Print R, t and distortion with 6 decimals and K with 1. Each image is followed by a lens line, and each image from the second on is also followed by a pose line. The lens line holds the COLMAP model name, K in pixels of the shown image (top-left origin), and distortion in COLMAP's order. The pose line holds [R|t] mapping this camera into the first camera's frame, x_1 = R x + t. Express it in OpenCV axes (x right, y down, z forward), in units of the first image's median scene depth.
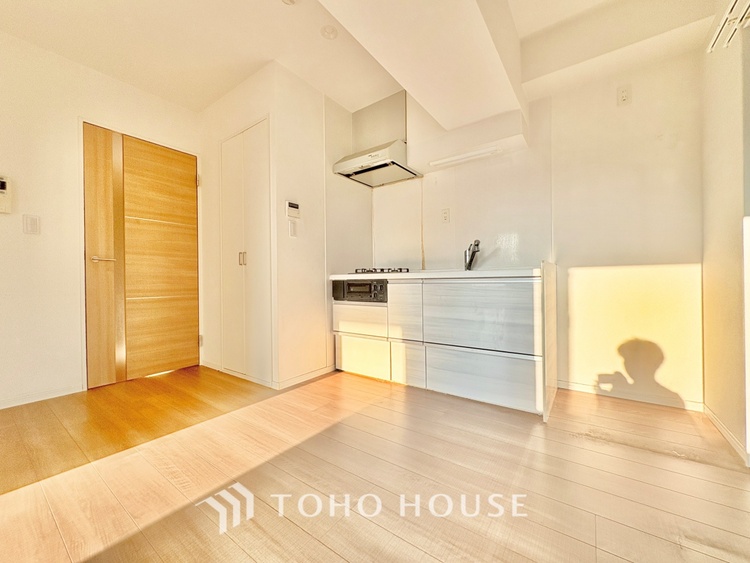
lens RADIAL K [[300.9, 0, 374.7], [0, 300.9, 281.7], [0, 0, 1]] dist [0.003417, -0.000082]
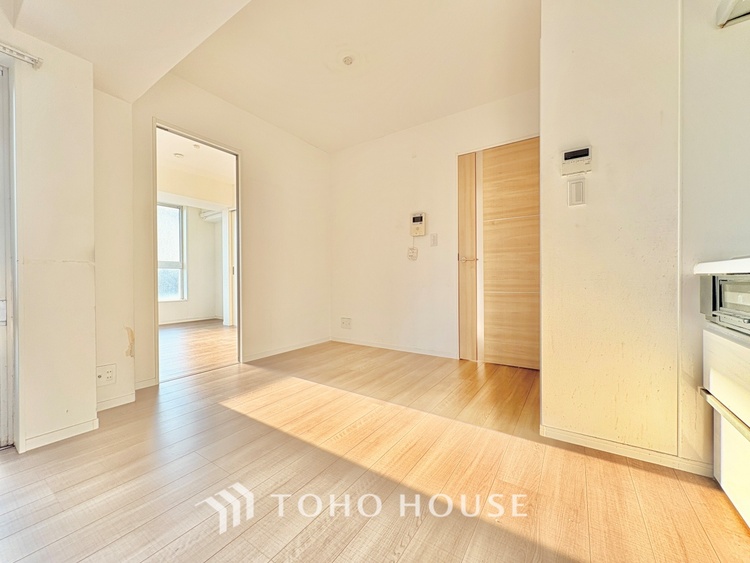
lens RADIAL K [[300.9, 0, 376.3], [0, 300.9, 281.3], [0, 0, 1]] dist [0.003417, -0.000082]
pose [[0.039071, 0.017498, -0.999083, 0.322267], [0.007731, 0.999811, 0.017813, -0.007627], [0.999207, -0.008420, 0.038928, 0.547980]]
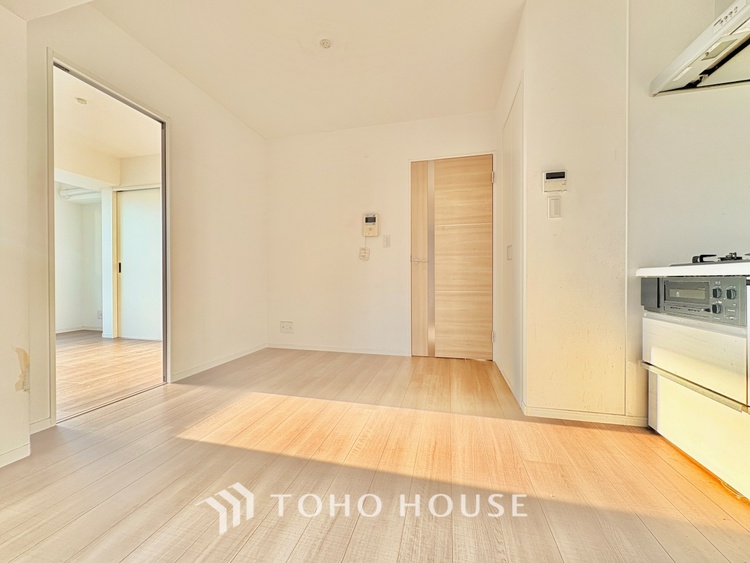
lens RADIAL K [[300.9, 0, 375.7], [0, 300.9, 281.5], [0, 0, 1]] dist [0.003417, -0.000082]
pose [[0.376741, 0.015885, -0.926182, 0.241804], [-0.000870, 0.999859, 0.016795, -0.005925], [0.926318, -0.005522, 0.376702, 0.306077]]
